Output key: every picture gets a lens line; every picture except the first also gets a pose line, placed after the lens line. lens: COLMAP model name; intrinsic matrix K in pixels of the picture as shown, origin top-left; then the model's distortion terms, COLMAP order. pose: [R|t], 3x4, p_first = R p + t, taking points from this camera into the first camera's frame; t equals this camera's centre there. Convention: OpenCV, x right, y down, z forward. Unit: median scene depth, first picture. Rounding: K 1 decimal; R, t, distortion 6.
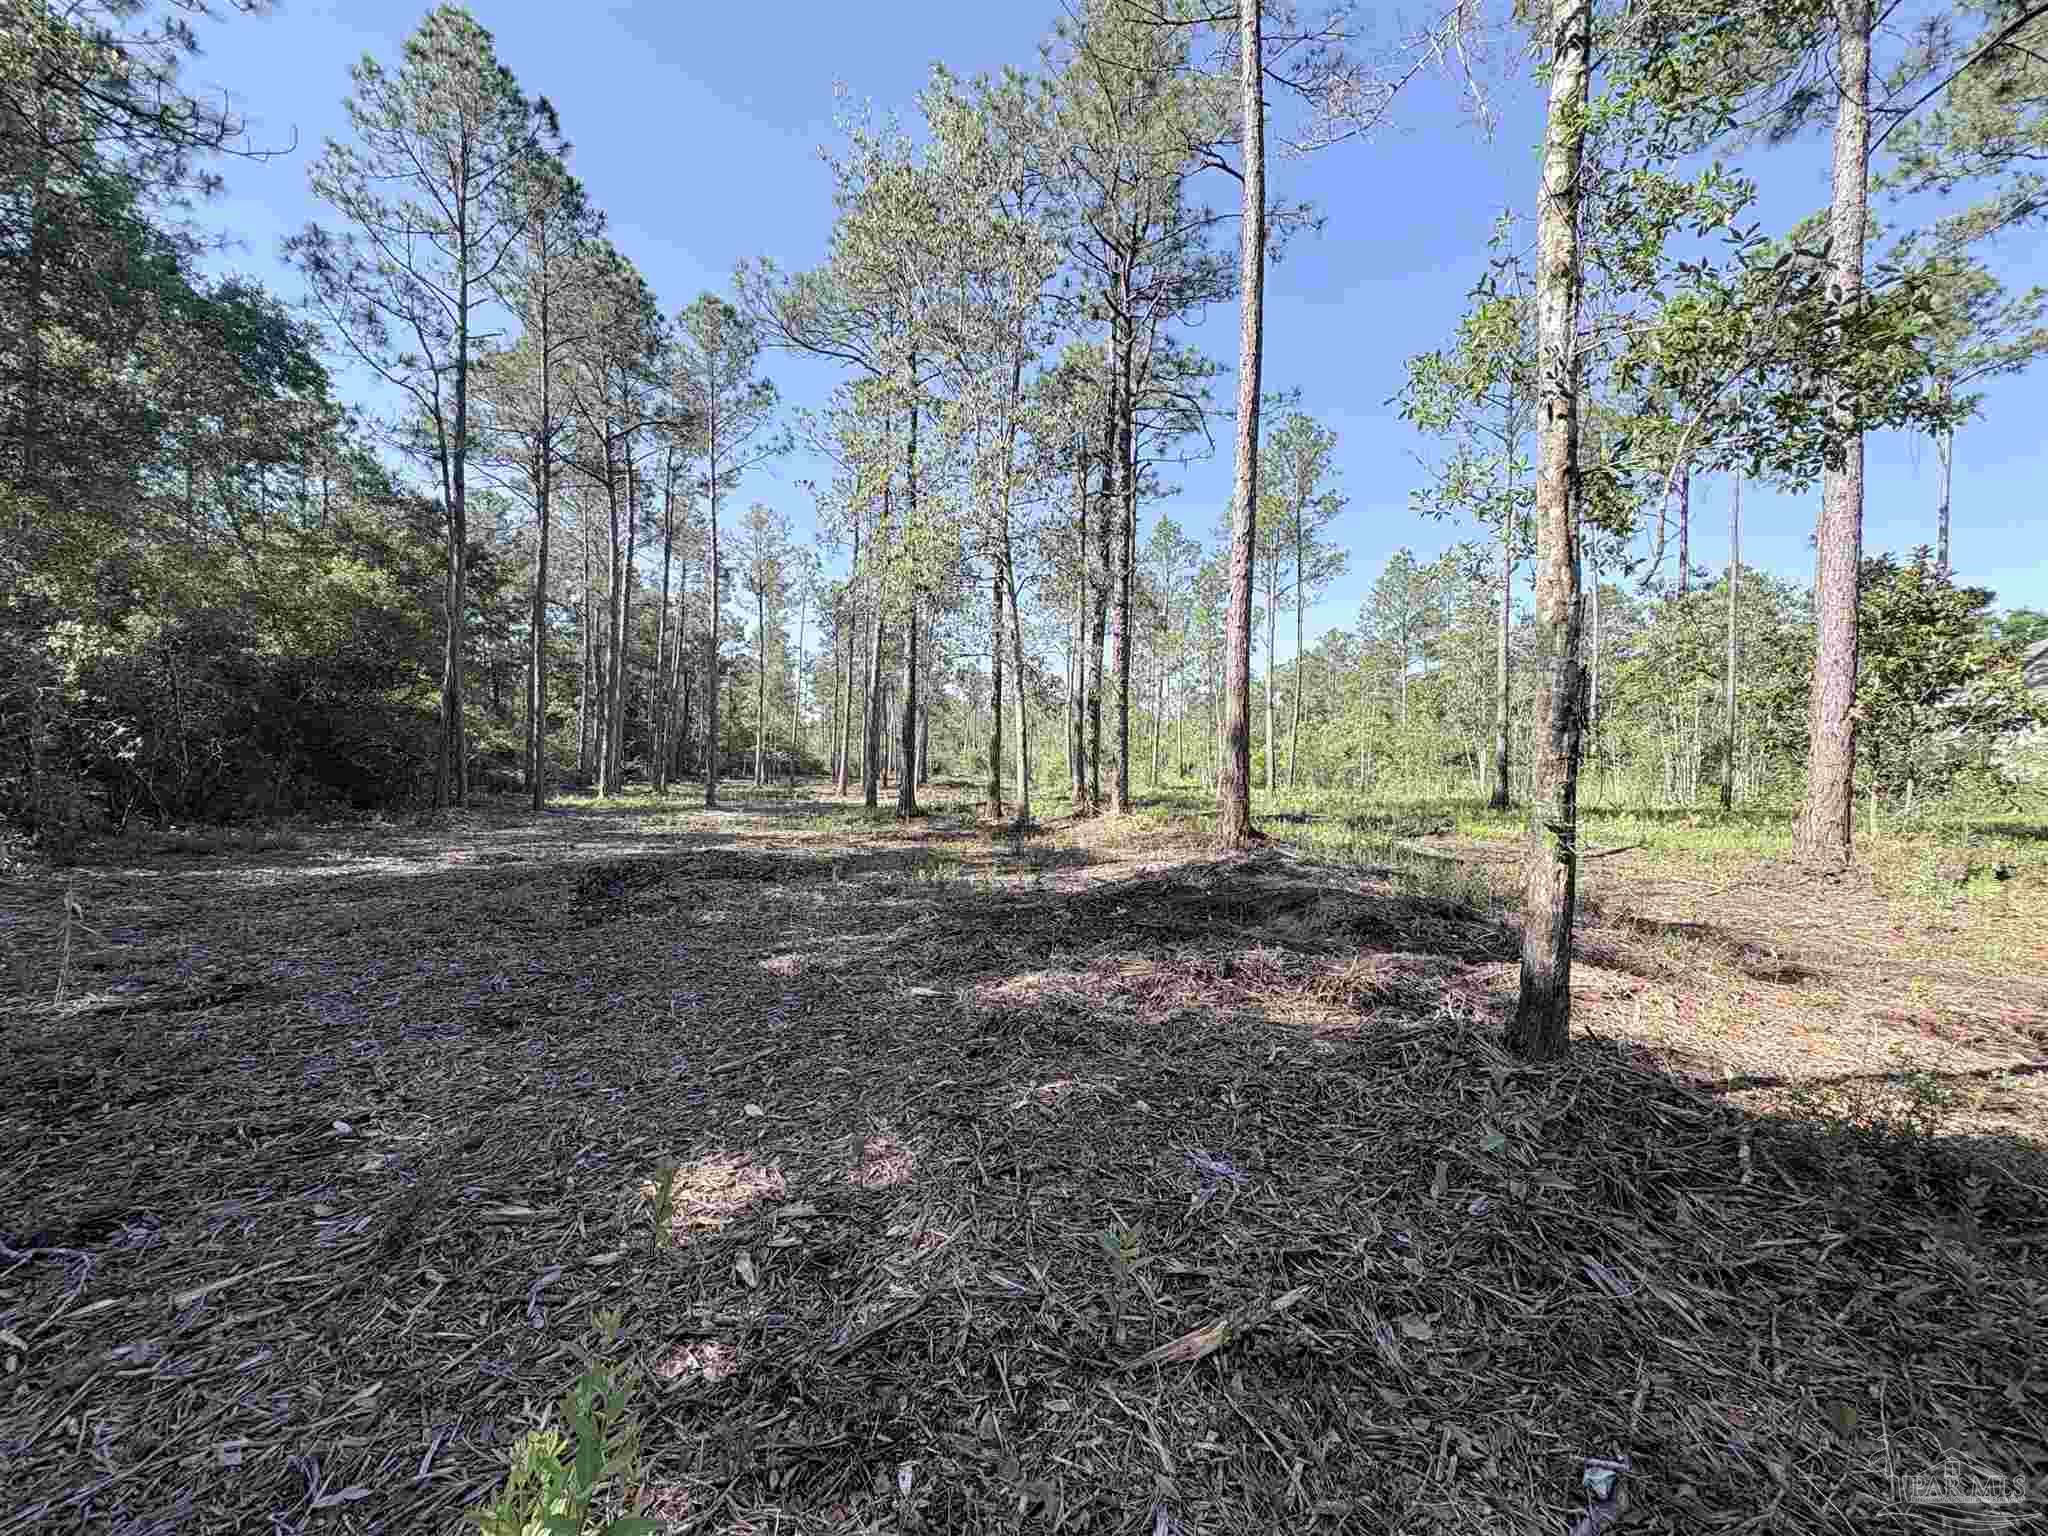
lens RADIAL K [[826.3, 0, 1025.8], [0, 826.3, 761.0], [0, 0, 1]] dist [0.003579, 0.000176]
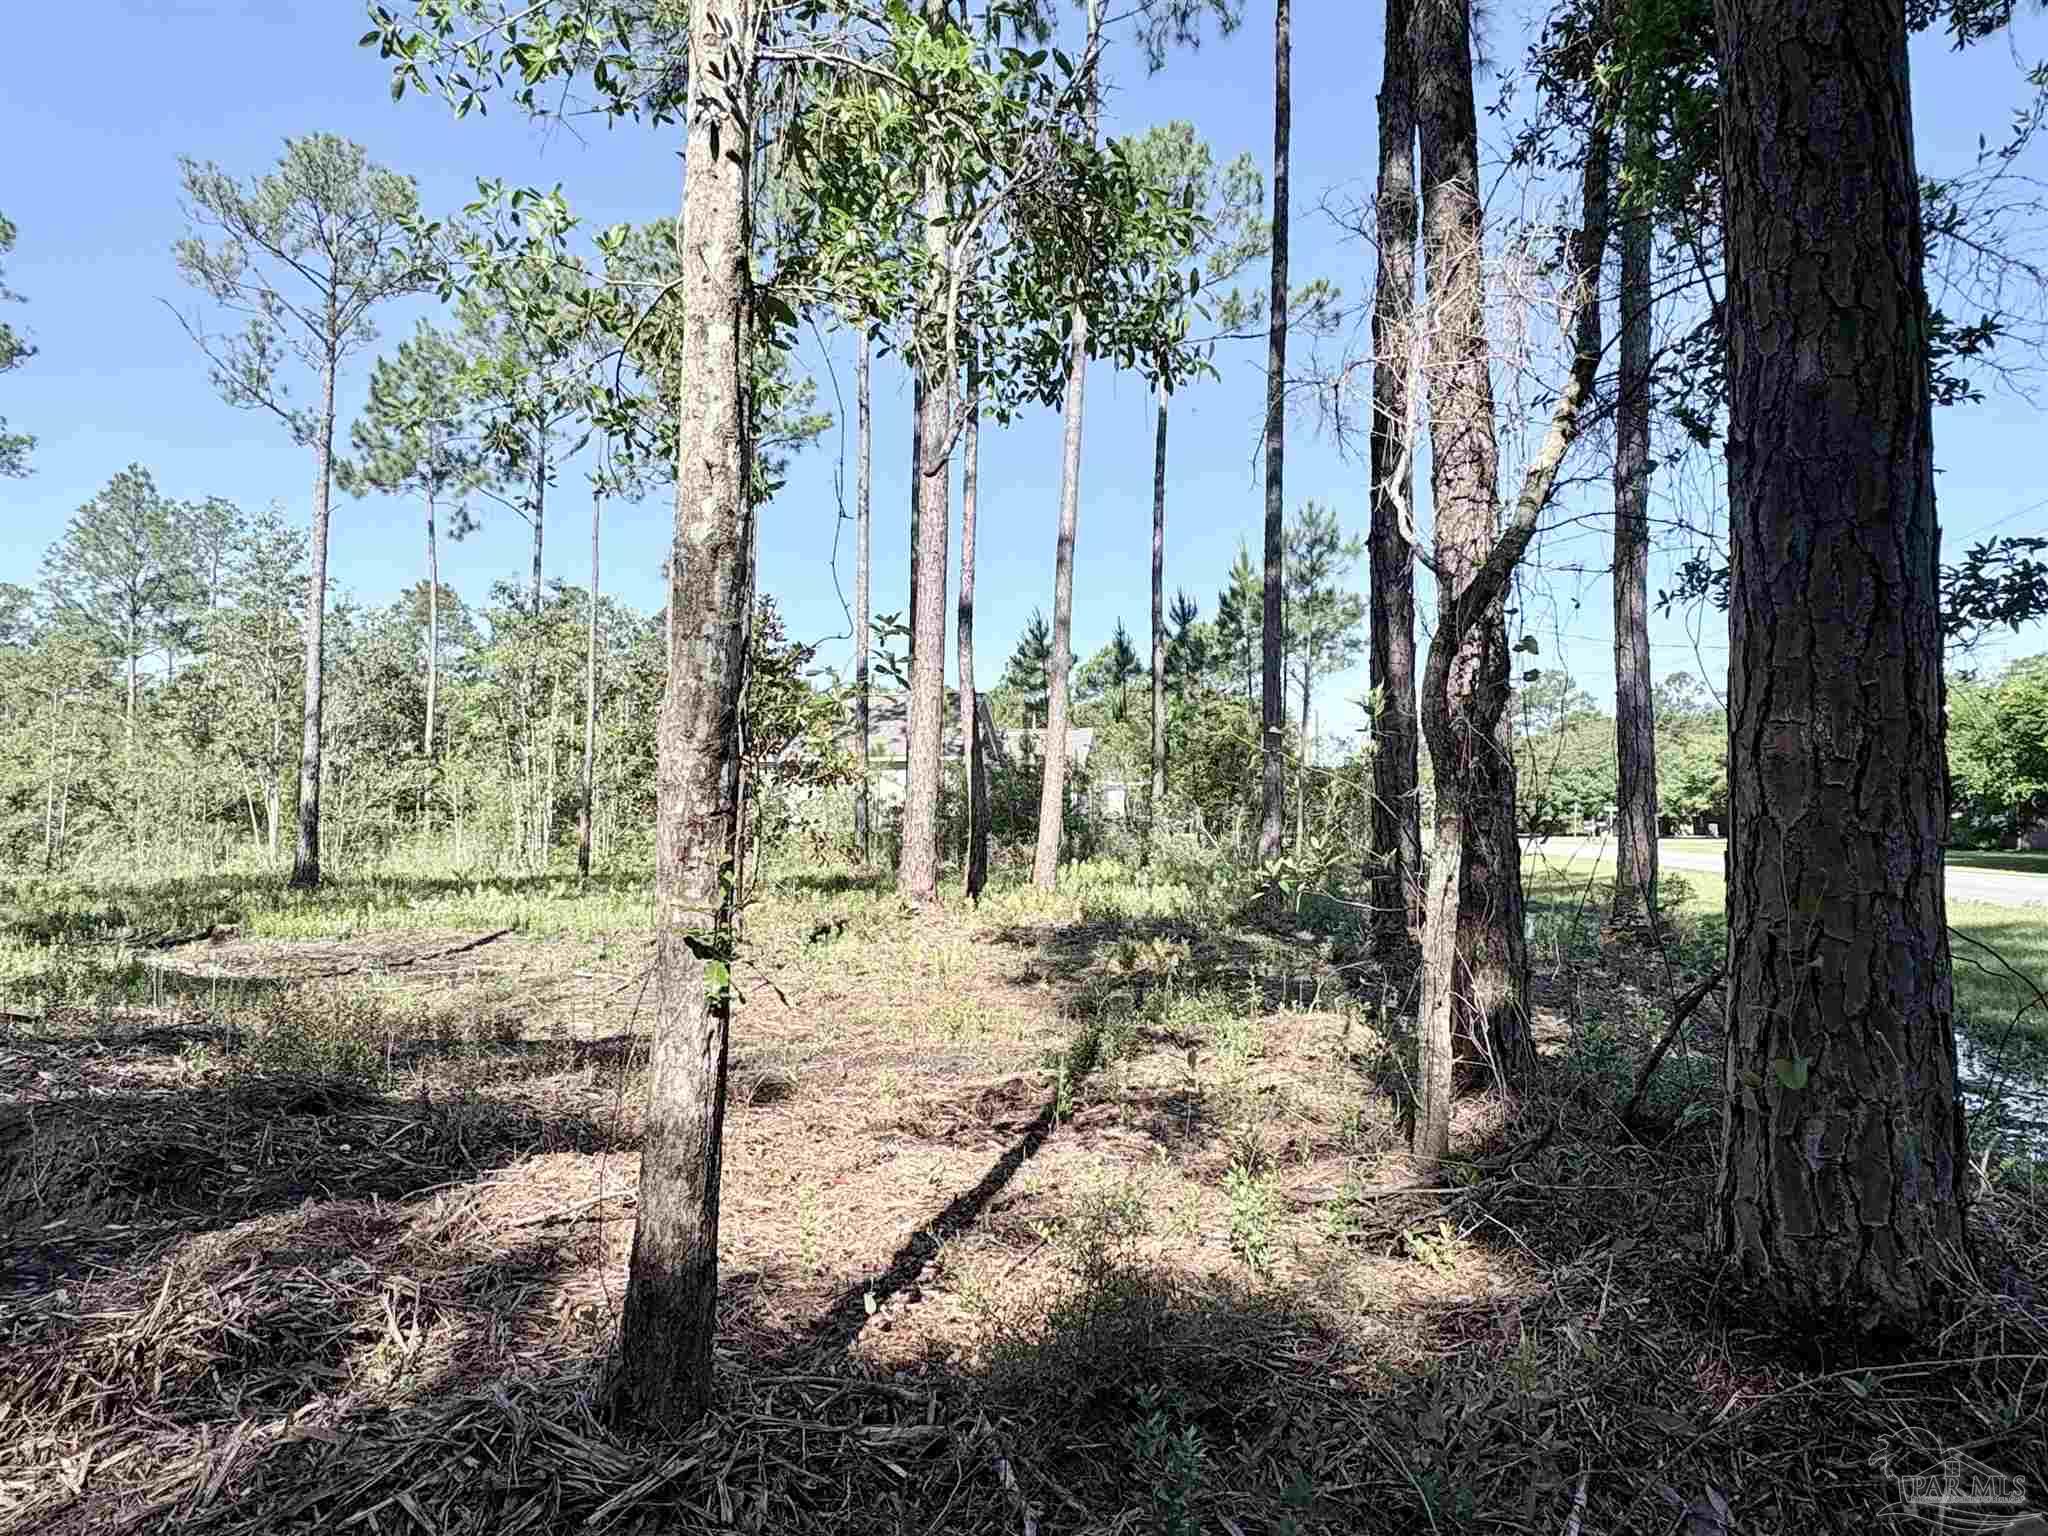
lens RADIAL K [[1172.0, 0, 1028.2], [0, 1172.0, 769.5], [0, 0, 1]] dist [-0.000621, 0.001516]
pose [[0.462390, 0.036603, 0.885921, 0.018334], [-0.002223, 0.999192, -0.040123, -0.000120], [-0.886674, 0.016583, 0.462098, 0.099348]]
